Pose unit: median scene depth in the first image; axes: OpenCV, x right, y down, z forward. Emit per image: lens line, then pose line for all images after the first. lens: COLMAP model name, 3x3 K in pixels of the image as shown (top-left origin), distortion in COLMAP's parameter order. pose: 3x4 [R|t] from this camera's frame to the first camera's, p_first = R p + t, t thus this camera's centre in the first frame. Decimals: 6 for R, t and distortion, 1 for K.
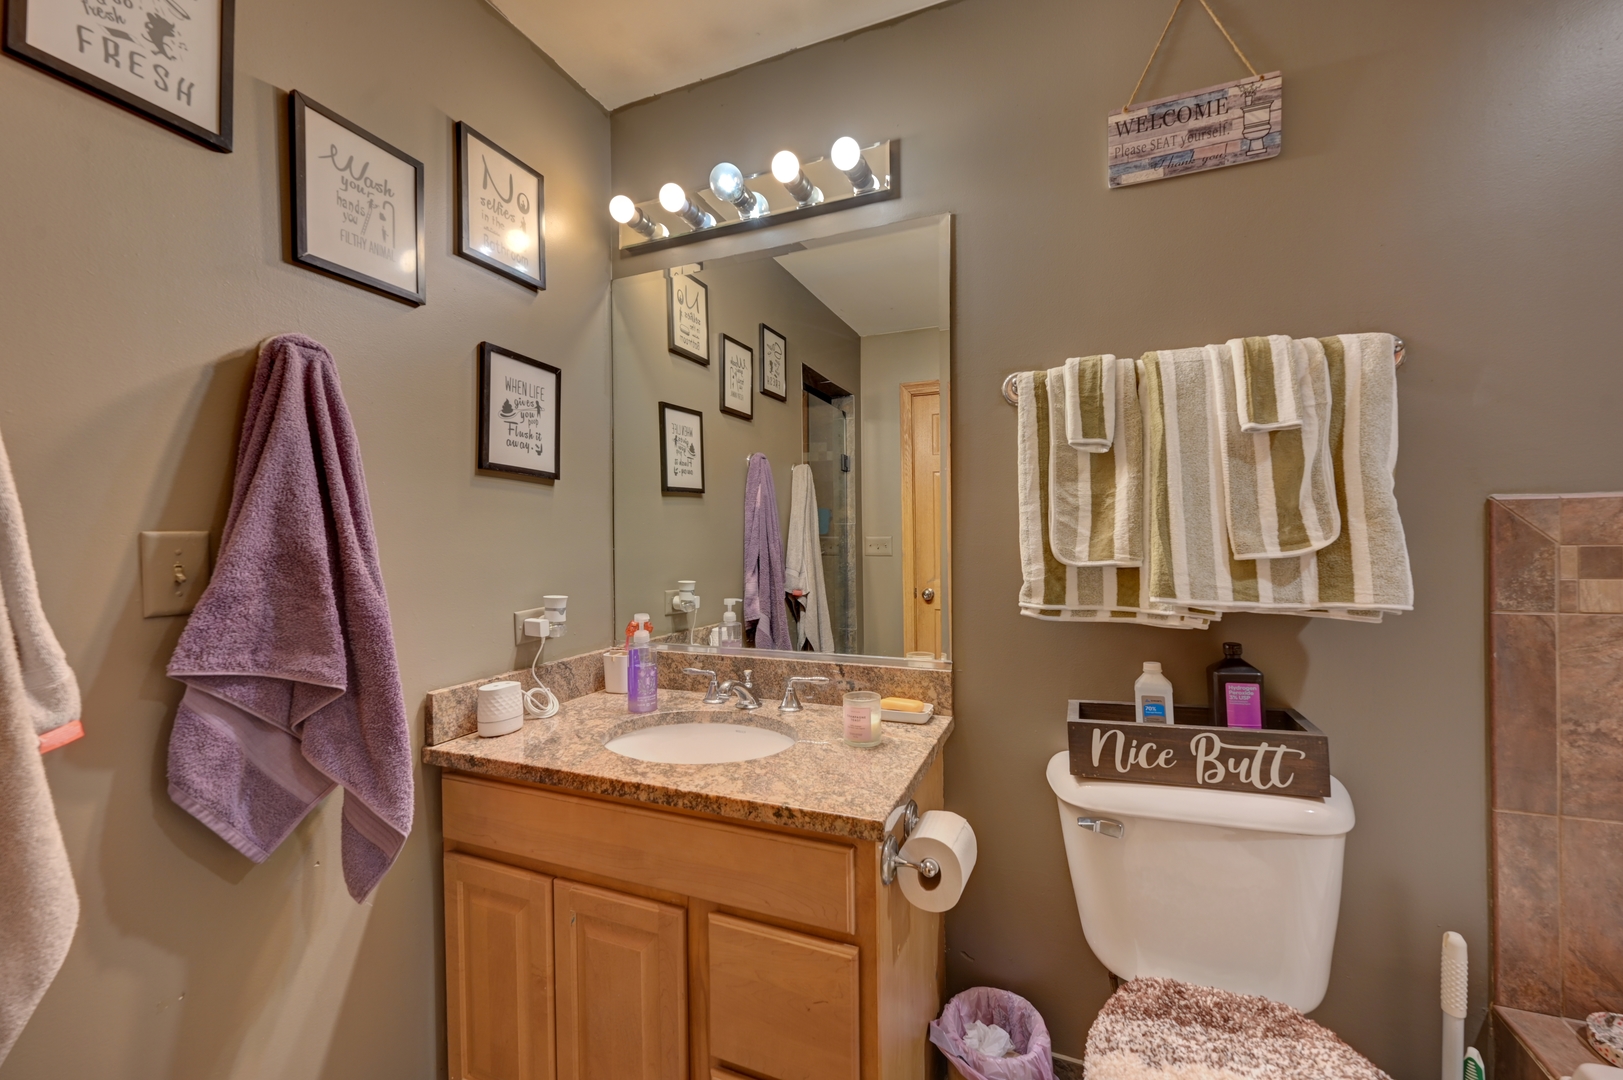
lens RADIAL K [[643.2, 0, 809.0], [0, 643.2, 543.4], [0, 0, 1]] dist [-0.002697, -0.000223]
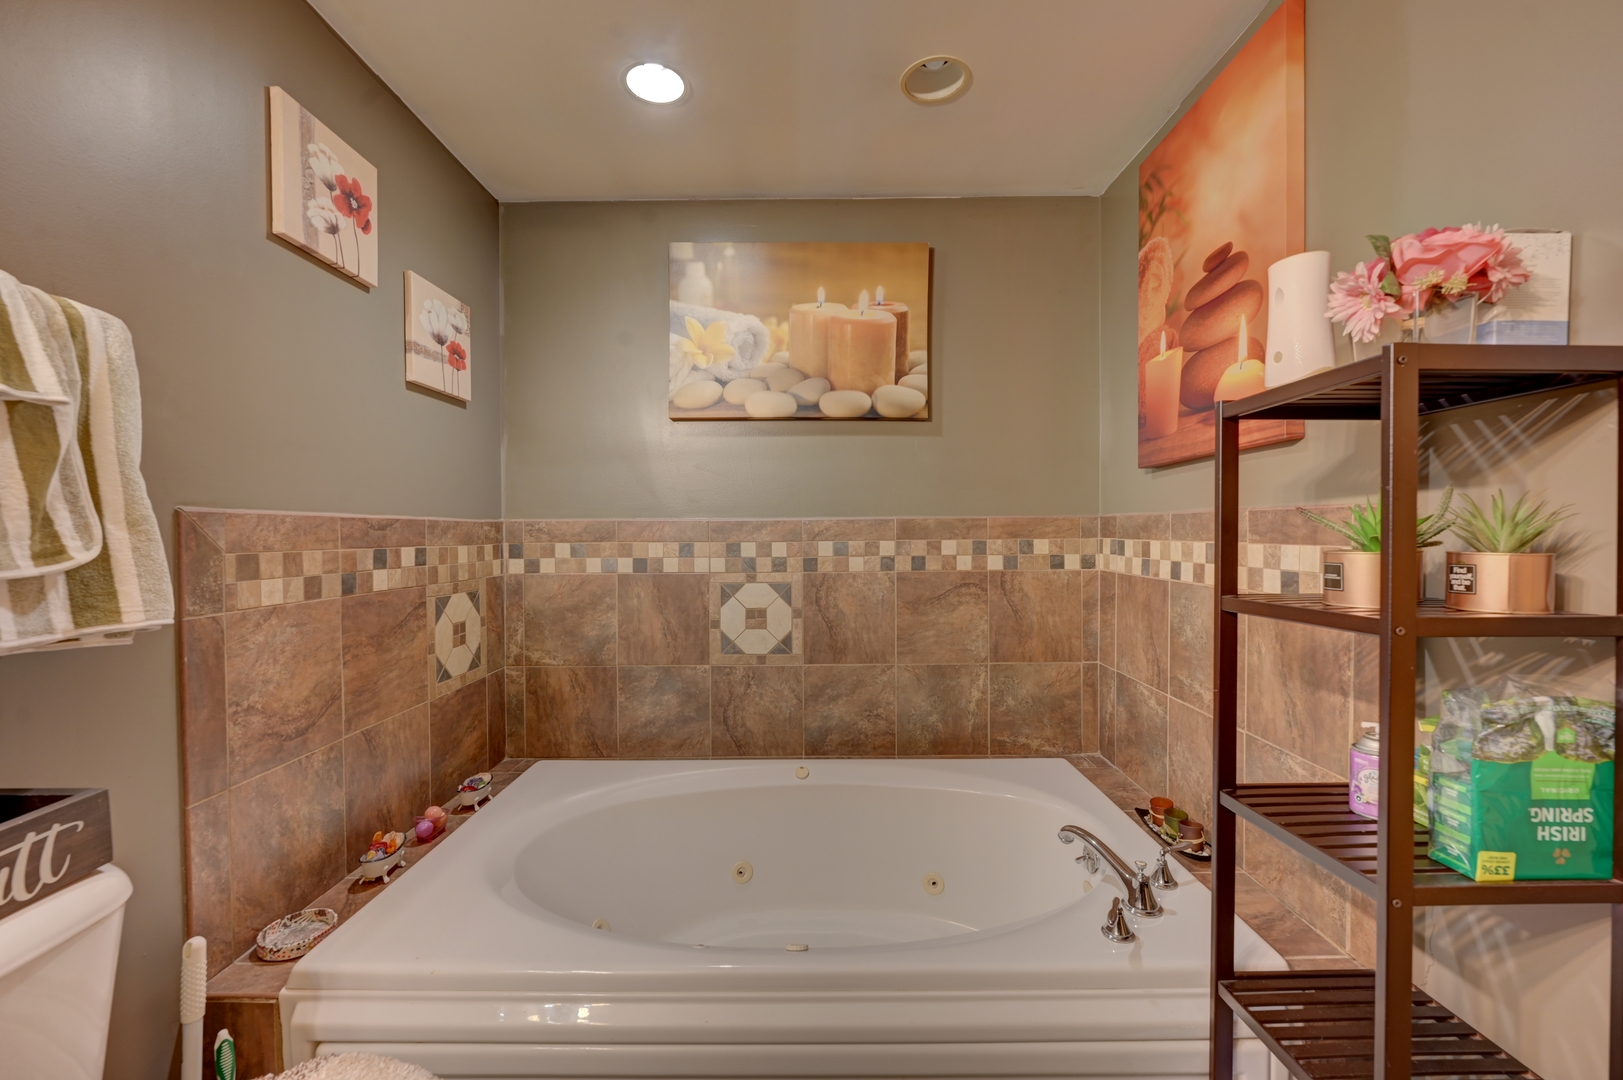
lens RADIAL K [[643.2, 0, 818.8], [0, 643.2, 542.2], [0, 0, 1]] dist [-0.002697, -0.000223]
pose [[-0.390290, 0.001847, 0.920690, -0.299139], [0.013739, 0.999898, 0.003818, -0.006803], [-0.920590, 0.014139, -0.390275, 0.461077]]
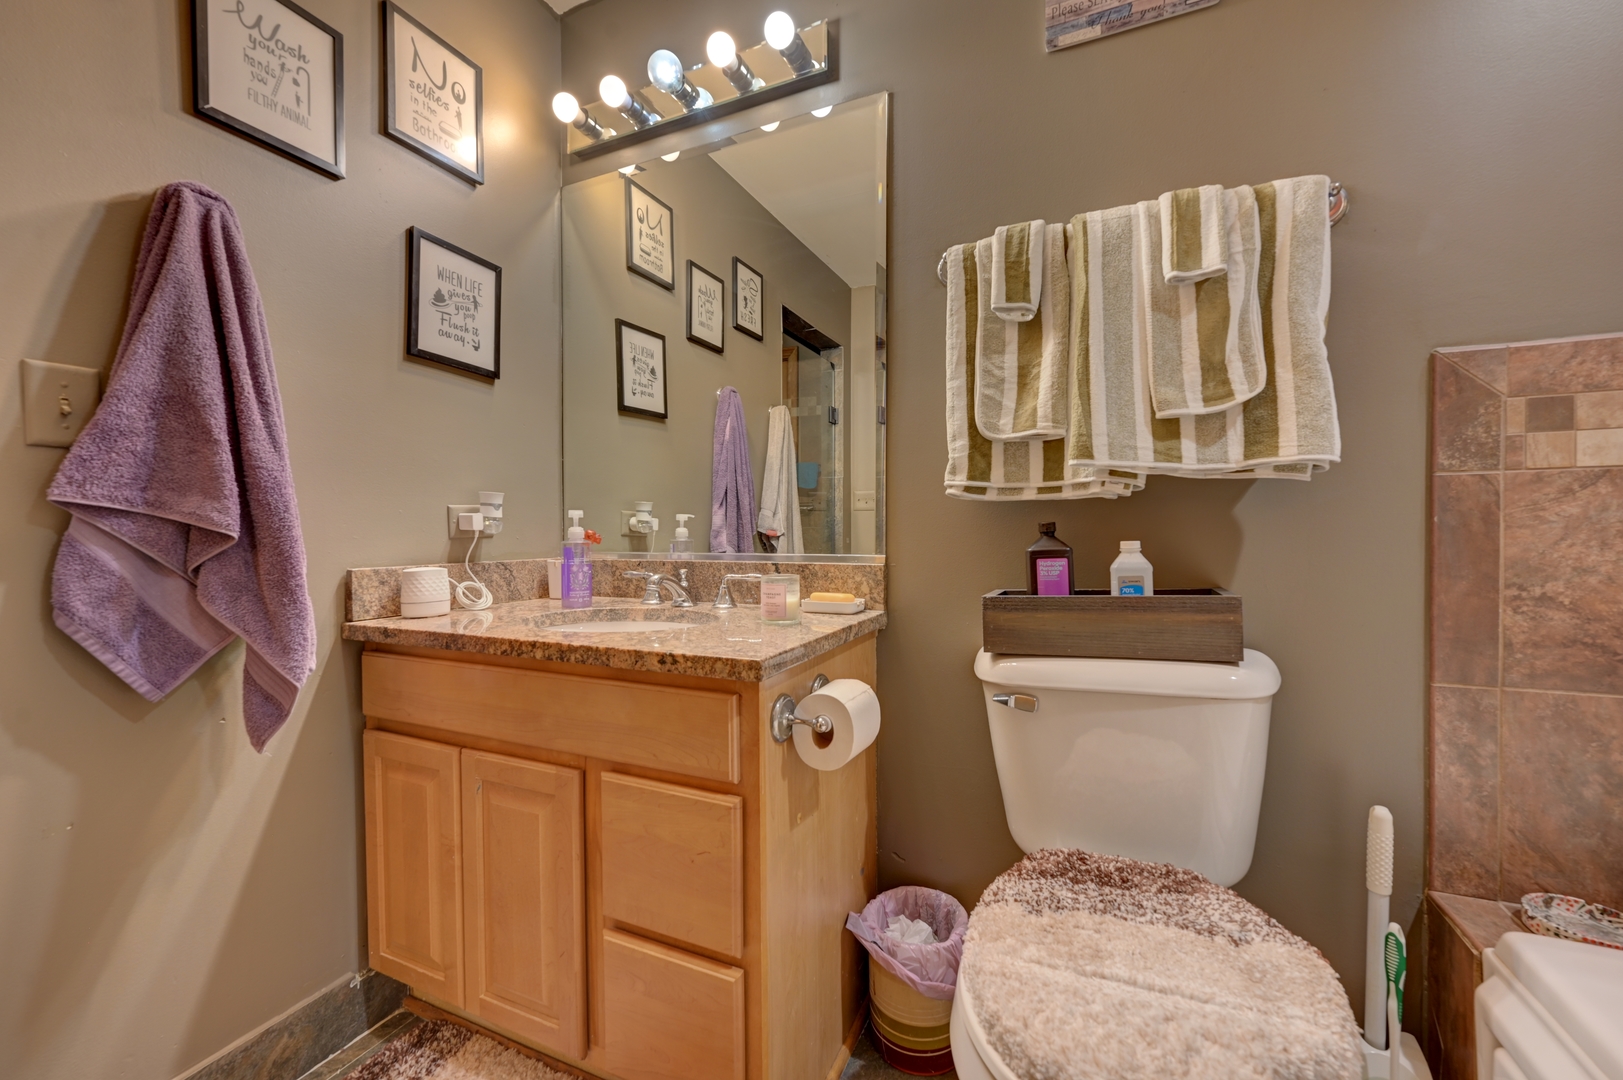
lens RADIAL K [[643.2, 0, 810.9], [0, 643.2, 546.6], [0, 0, 1]] dist [-0.002697, -0.000223]
pose [[0.999397, 0.008343, -0.033697, 0.190383], [-0.007932, 0.999893, 0.012304, 0.212898], [0.033796, -0.012029, 0.999356, 0.030397]]
